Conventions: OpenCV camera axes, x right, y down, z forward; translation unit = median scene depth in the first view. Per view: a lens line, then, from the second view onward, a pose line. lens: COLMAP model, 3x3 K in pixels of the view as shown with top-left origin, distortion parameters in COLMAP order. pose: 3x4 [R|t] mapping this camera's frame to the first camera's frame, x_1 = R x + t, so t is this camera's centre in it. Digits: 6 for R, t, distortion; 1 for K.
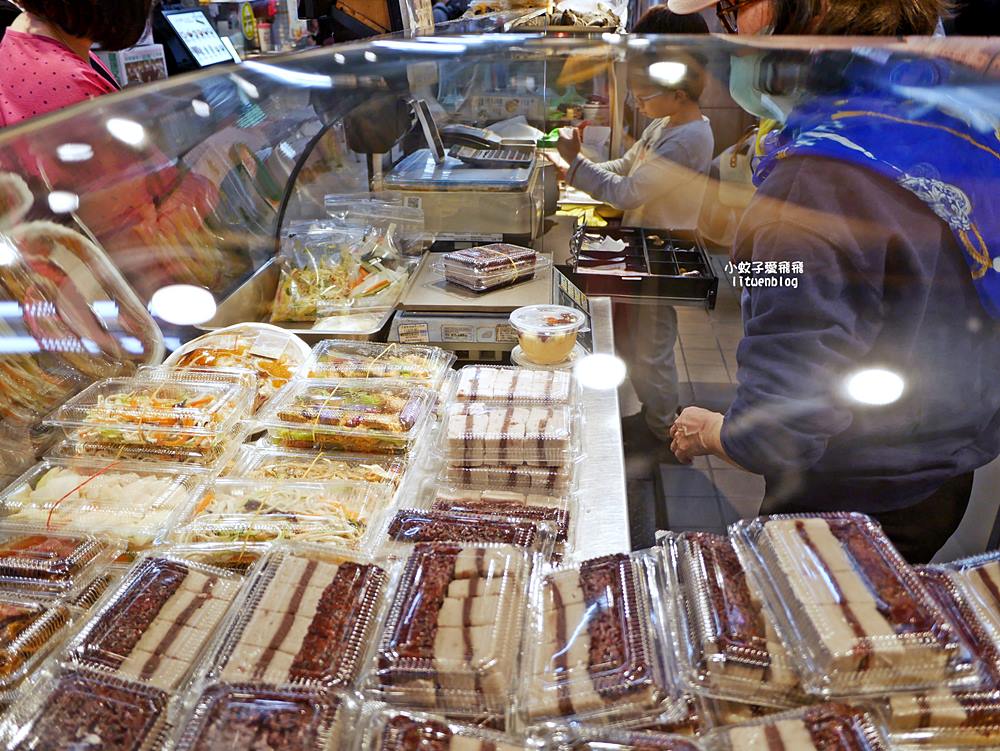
lens RADIAL K [[853.2, 0, 499.6], [0, 853.2, 374.3], [0, 0, 1]] dist [-0.055527, 0.018287]
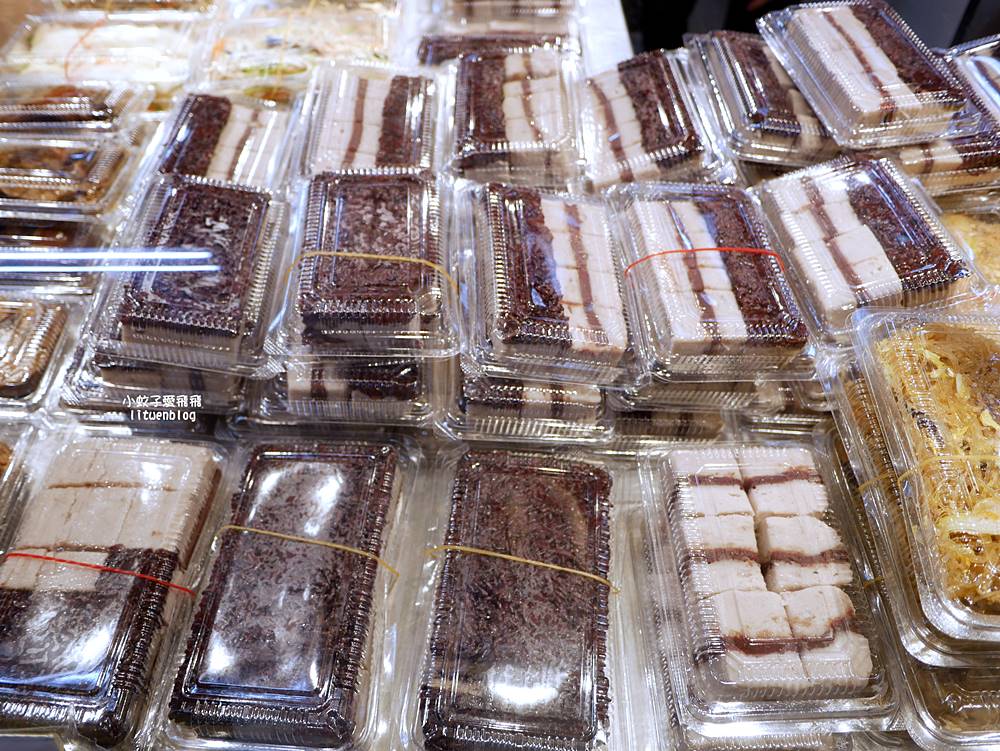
lens RADIAL K [[853.2, 0, 499.9], [0, 853.2, 375.9], [0, 0, 1]] dist [-0.055527, 0.018287]
pose [[0.993643, -0.079916, 0.079289, -0.203386], [0.036879, 0.896527, 0.441452, 0.117721], [-0.106364, -0.435722, 0.893775, -0.131070]]
